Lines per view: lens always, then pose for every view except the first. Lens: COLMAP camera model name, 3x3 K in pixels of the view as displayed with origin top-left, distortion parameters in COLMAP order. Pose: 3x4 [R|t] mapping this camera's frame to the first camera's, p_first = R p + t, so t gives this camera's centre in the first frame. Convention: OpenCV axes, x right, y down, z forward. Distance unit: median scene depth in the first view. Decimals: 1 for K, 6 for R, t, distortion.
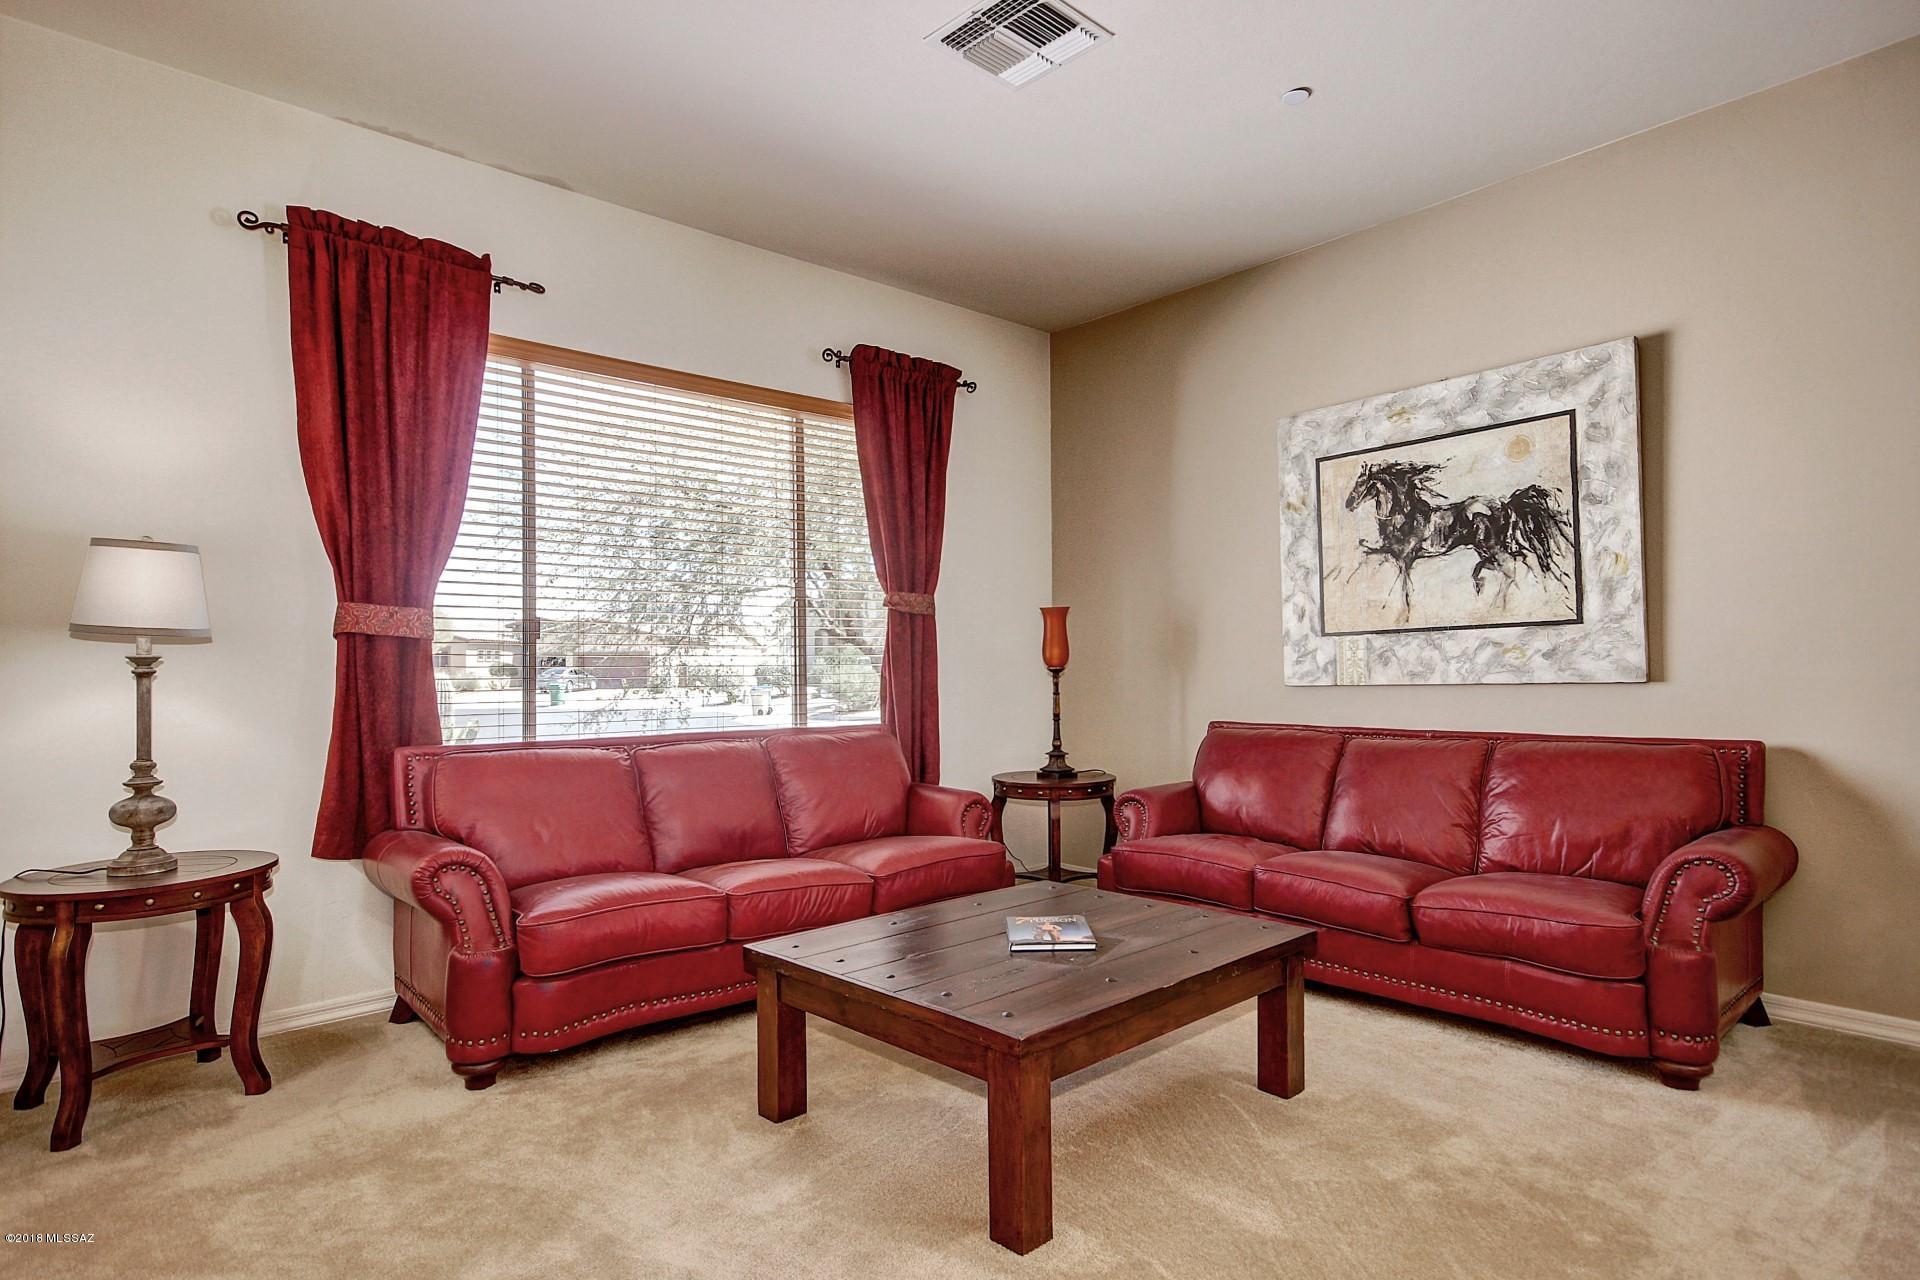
lens RADIAL K [[1038.8, 0, 960.8], [0, 1038.8, 658.0], [0, 0, 1]] dist [0.007715, 0.002785]
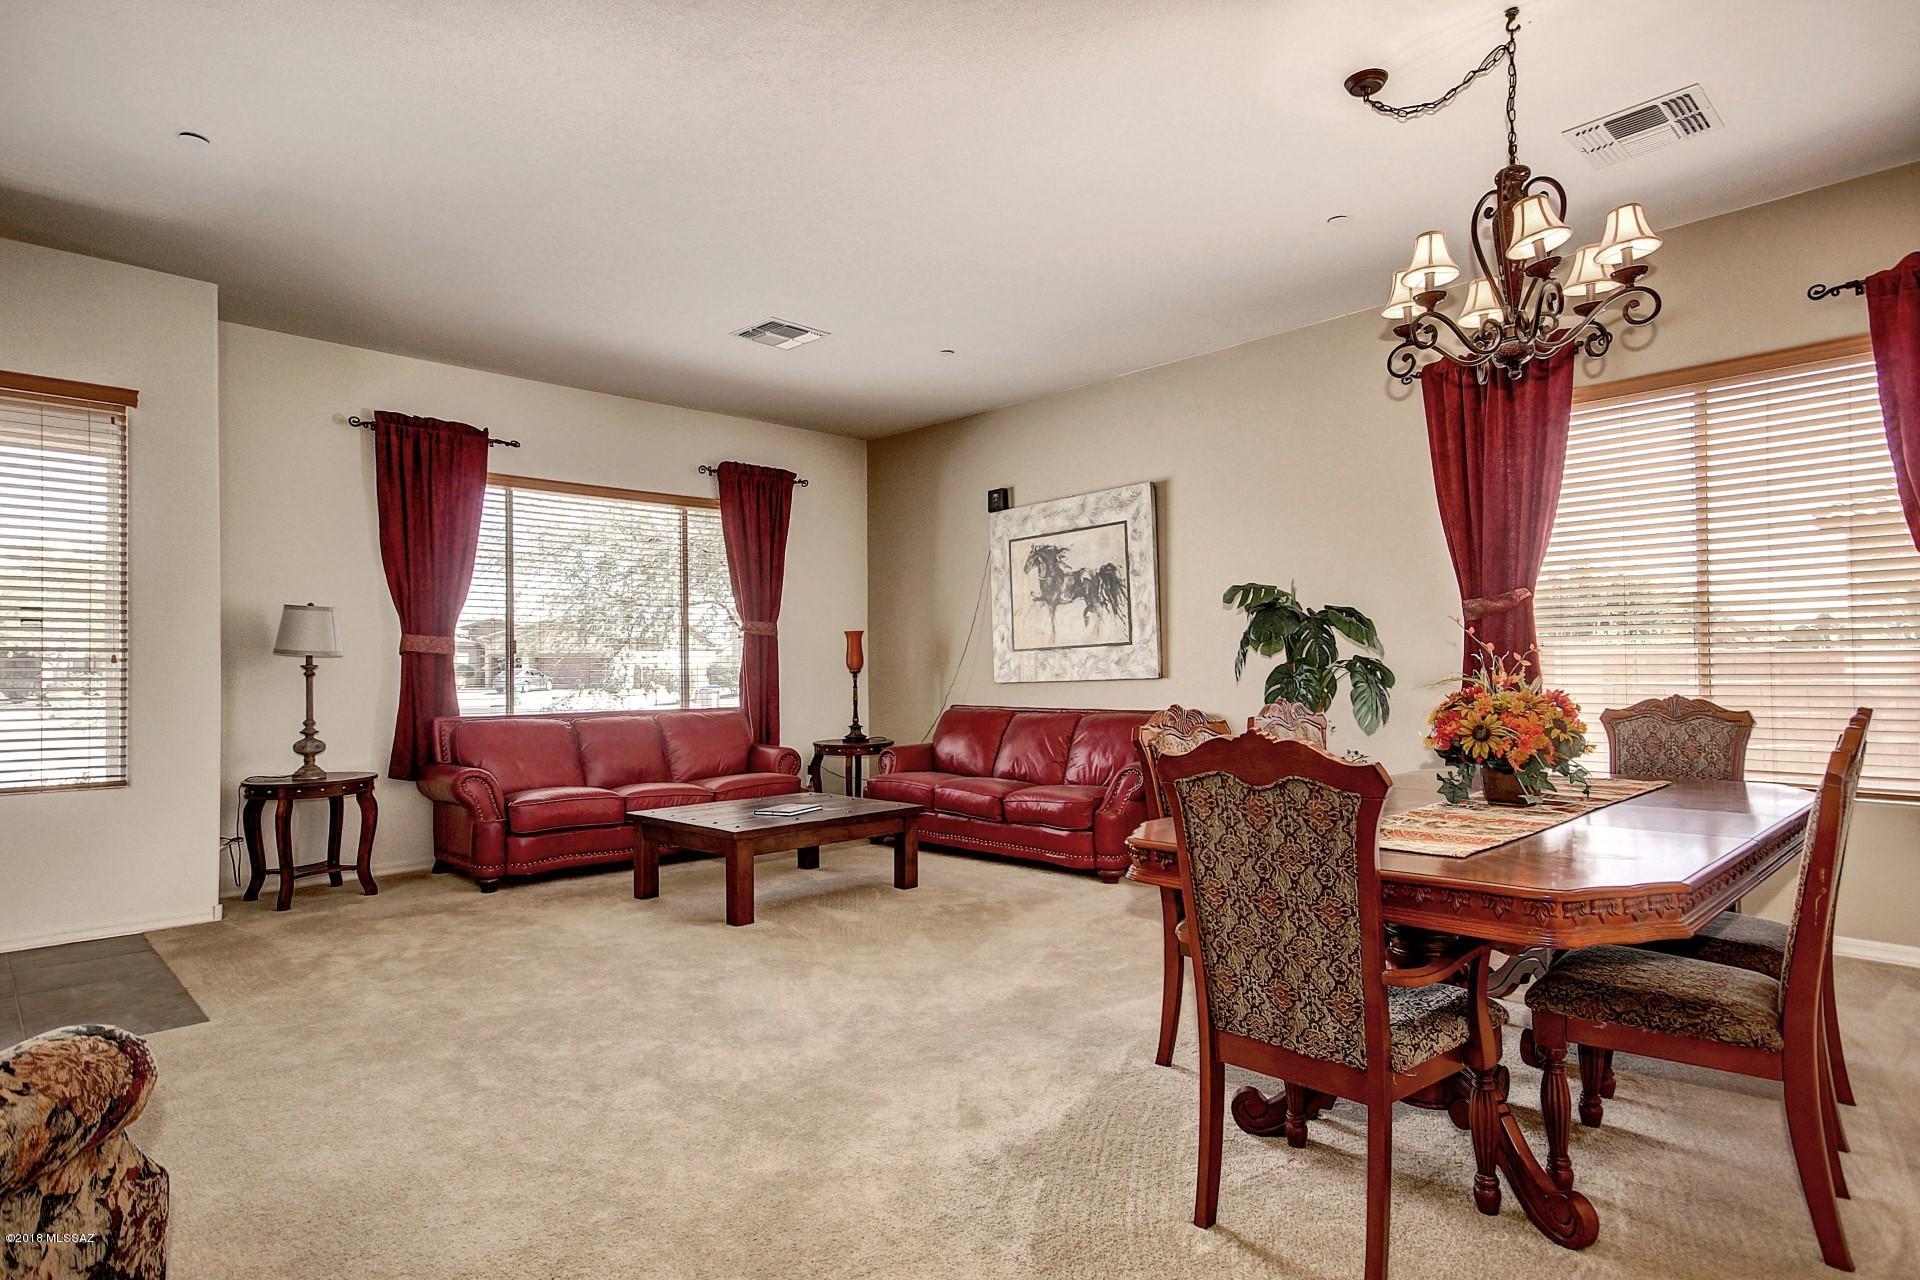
lens RADIAL K [[1038.8, 0, 960.8], [0, 1038.8, 658.0], [0, 0, 1]] dist [0.007715, 0.002785]
pose [[0.999323, -0.000268, 0.036785, 0.242138], [0.000306, 0.999999, -0.001040, -0.009243], [-0.036784, 0.001051, 0.999323, -0.684823]]
